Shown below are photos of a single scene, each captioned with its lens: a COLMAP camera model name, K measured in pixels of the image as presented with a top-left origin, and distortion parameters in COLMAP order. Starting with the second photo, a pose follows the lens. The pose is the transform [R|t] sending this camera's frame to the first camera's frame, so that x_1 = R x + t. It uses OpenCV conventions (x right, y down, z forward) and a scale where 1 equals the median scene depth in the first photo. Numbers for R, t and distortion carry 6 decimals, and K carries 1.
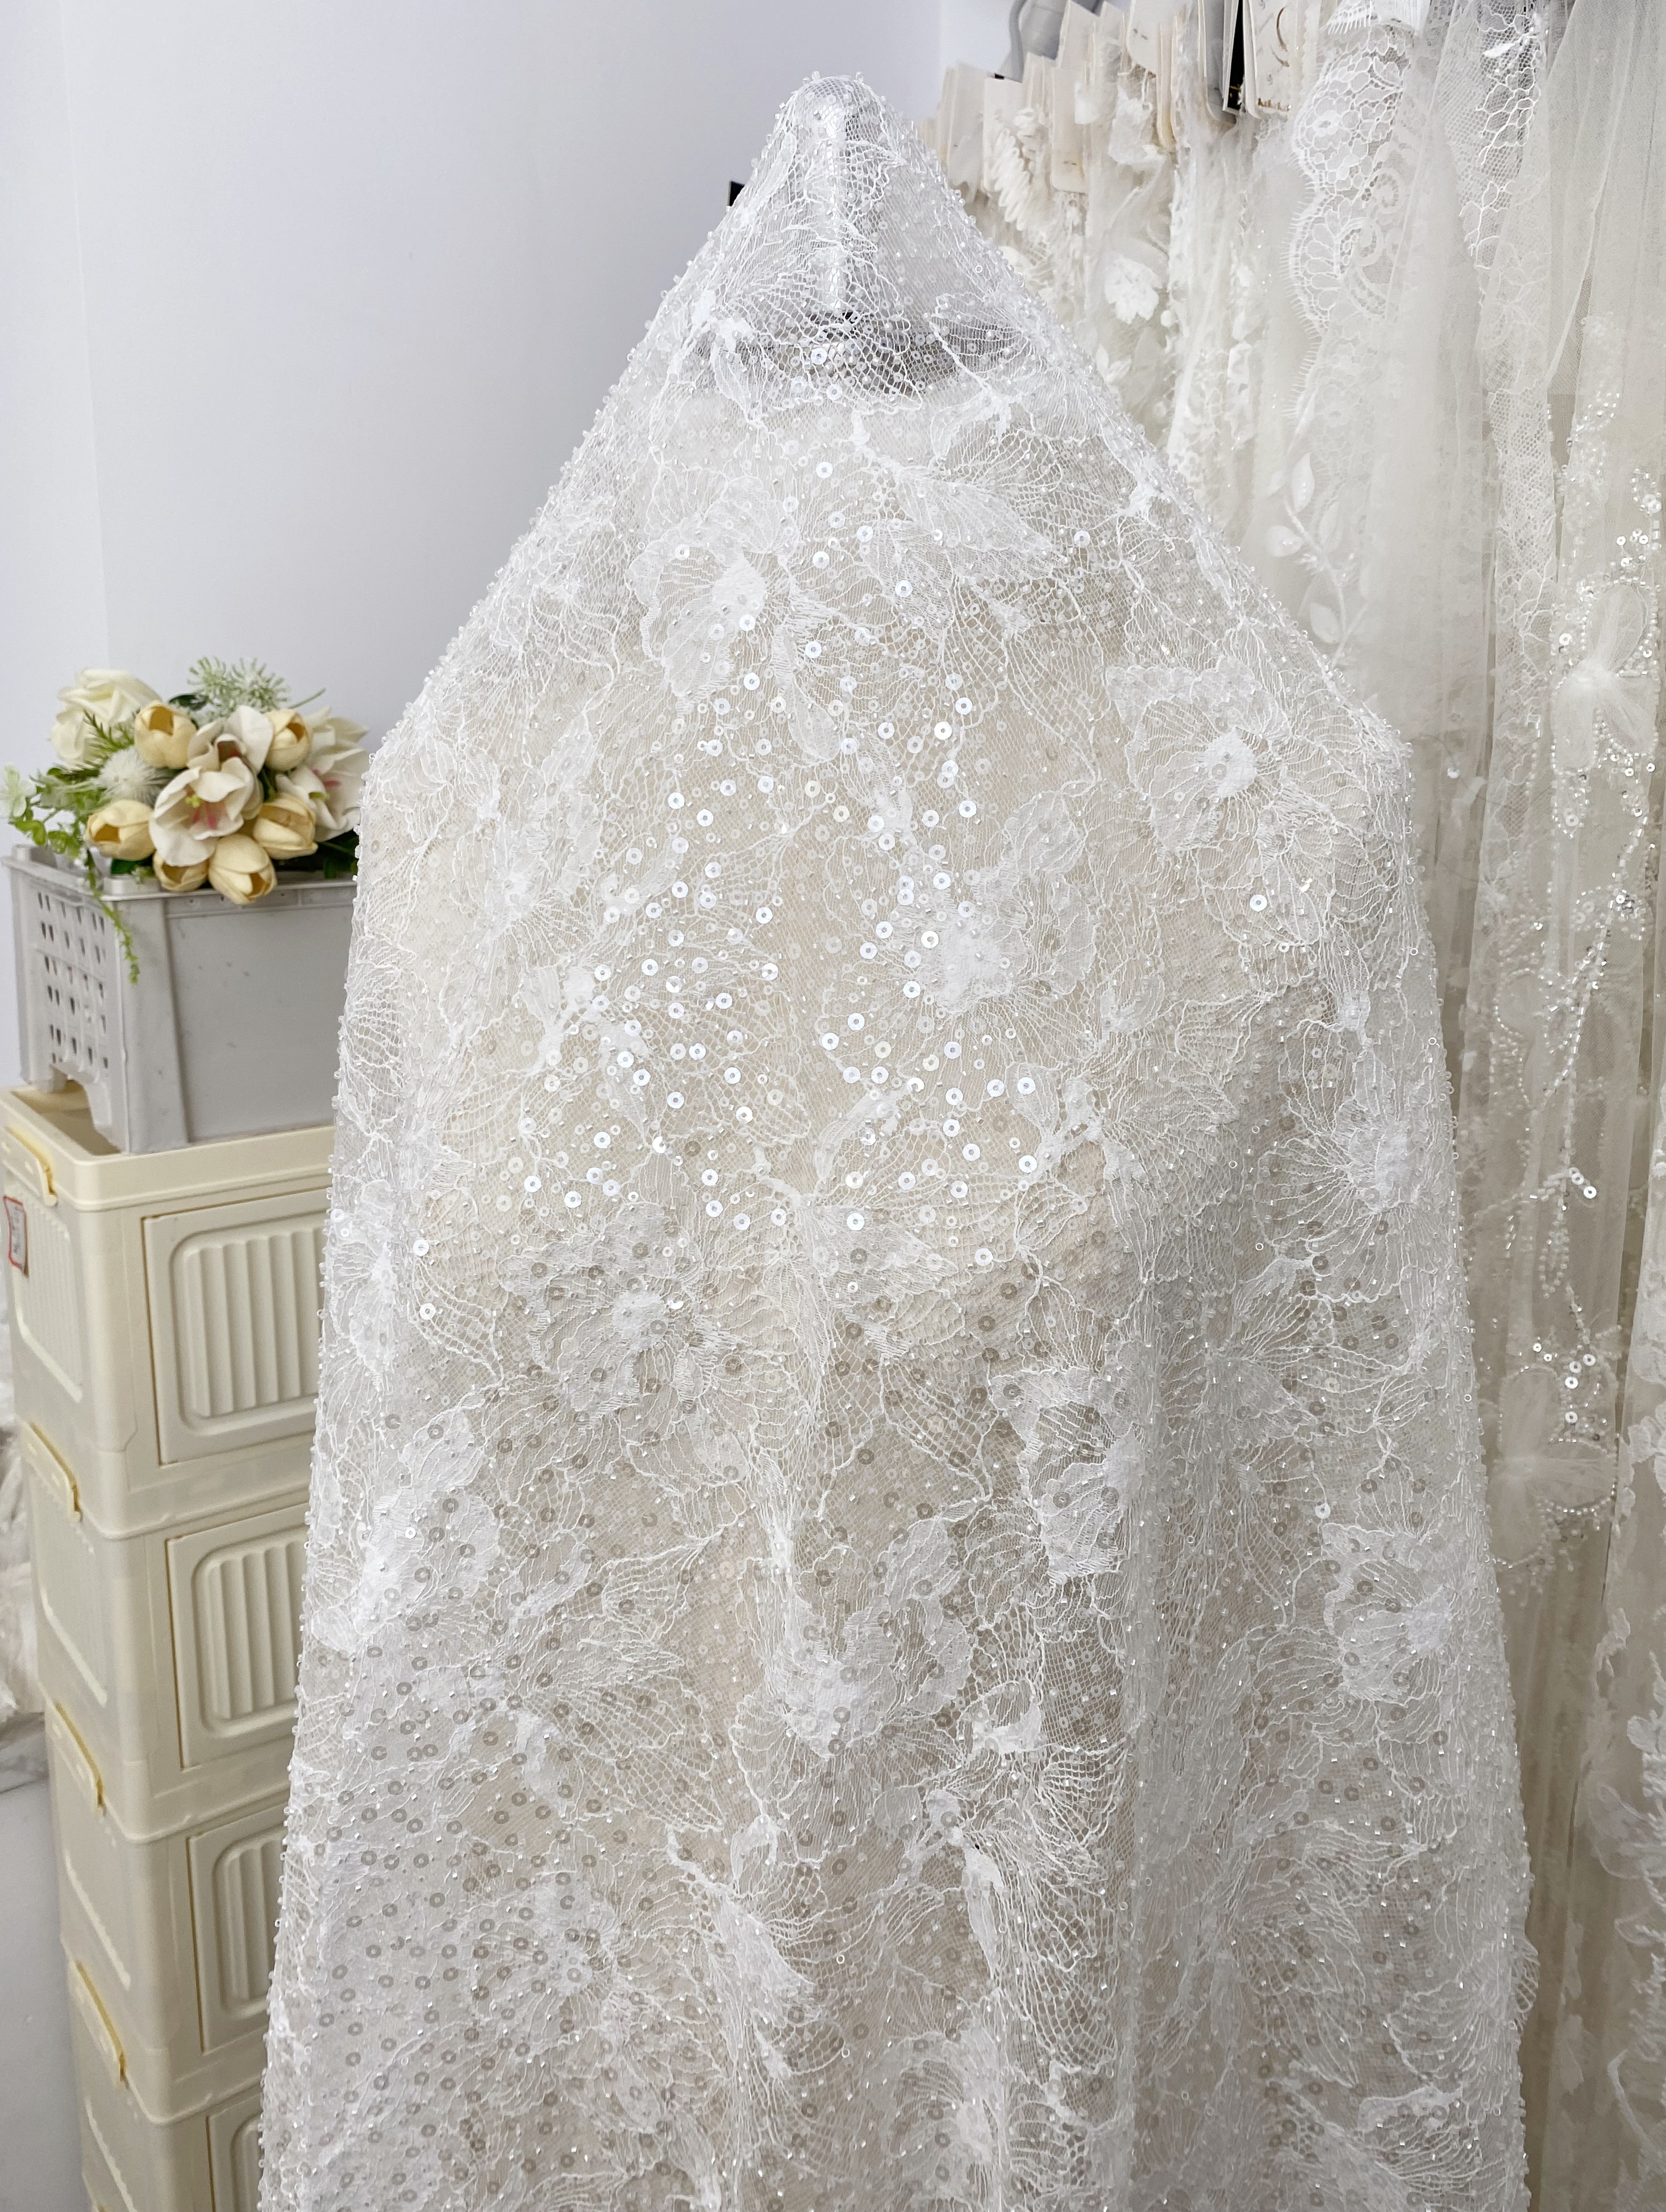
lens RADIAL K [[1775.2, 0, 772.2], [0, 1775.2, 1062.5], [0, 0, 1]] dist [-0.044289, 0.082063]
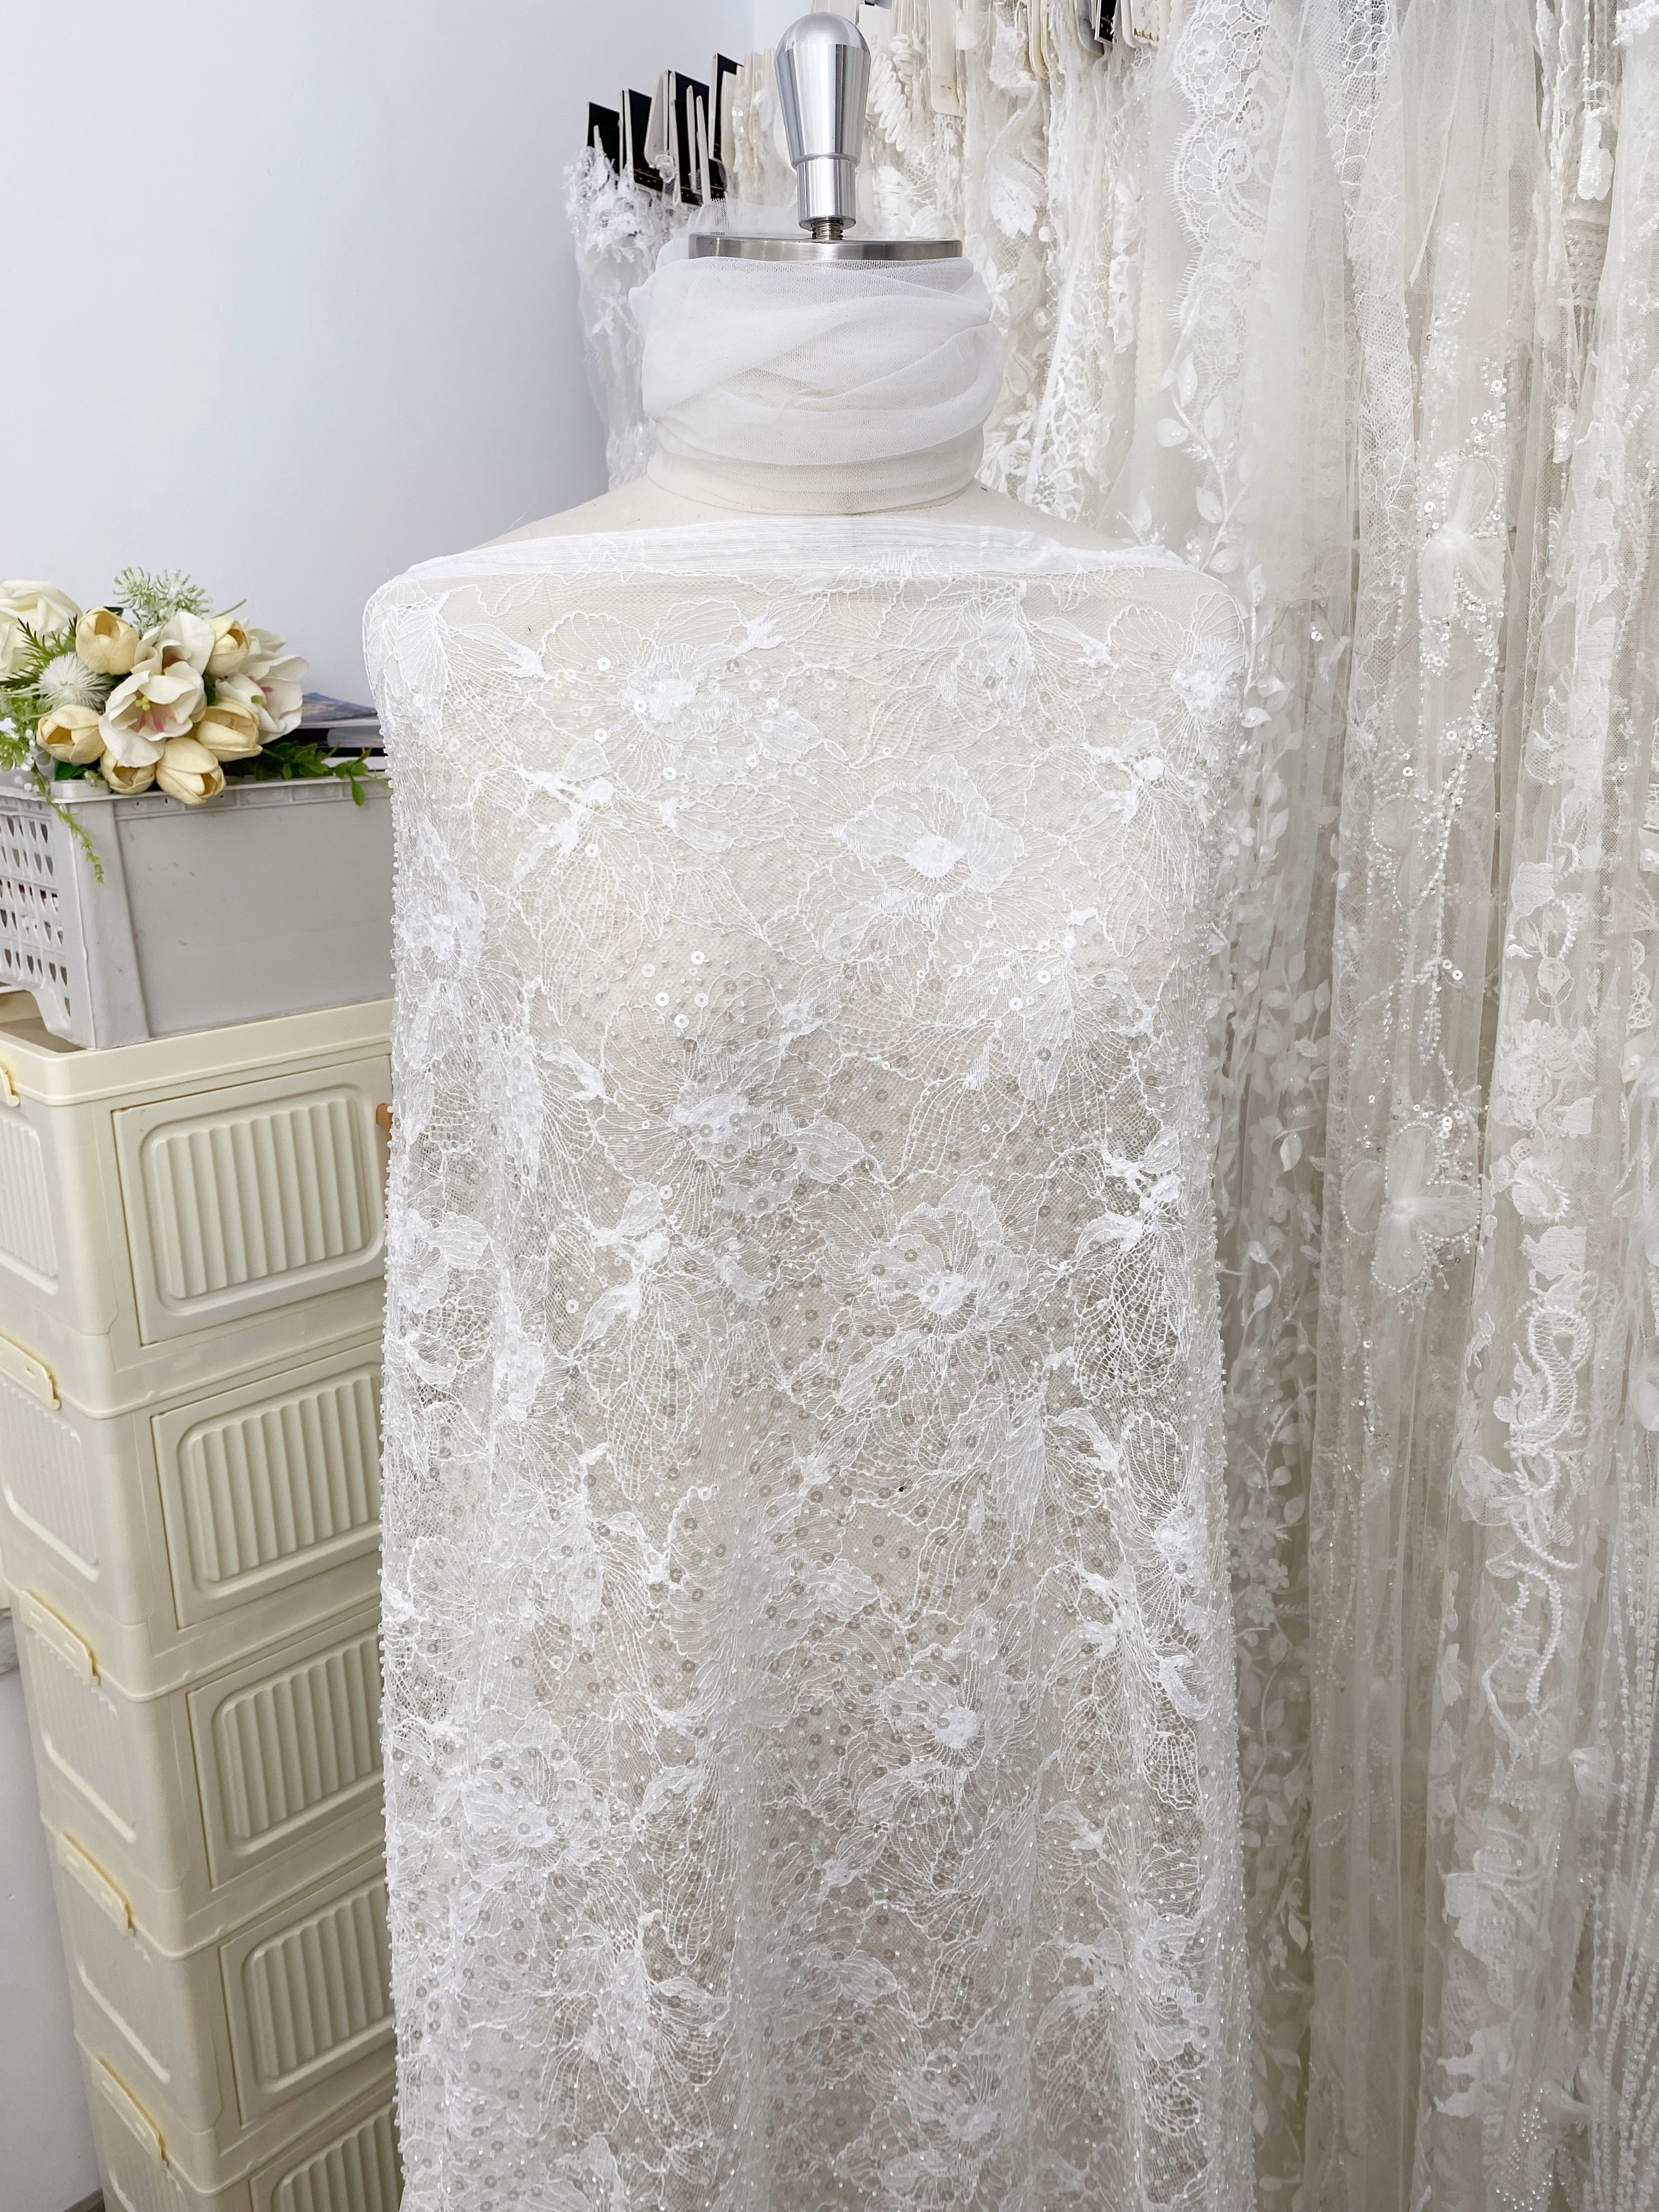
lens RADIAL K [[1682.0, 0, 824.9], [0, 1682.0, 1101.6], [0, 0, 1]] dist [0.005298, 0.002234]
pose [[0.987670, -0.059728, 0.144708, -0.099321], [0.050497, 0.996498, 0.066652, 0.044452], [-0.148182, -0.058523, 0.987227, -0.058070]]
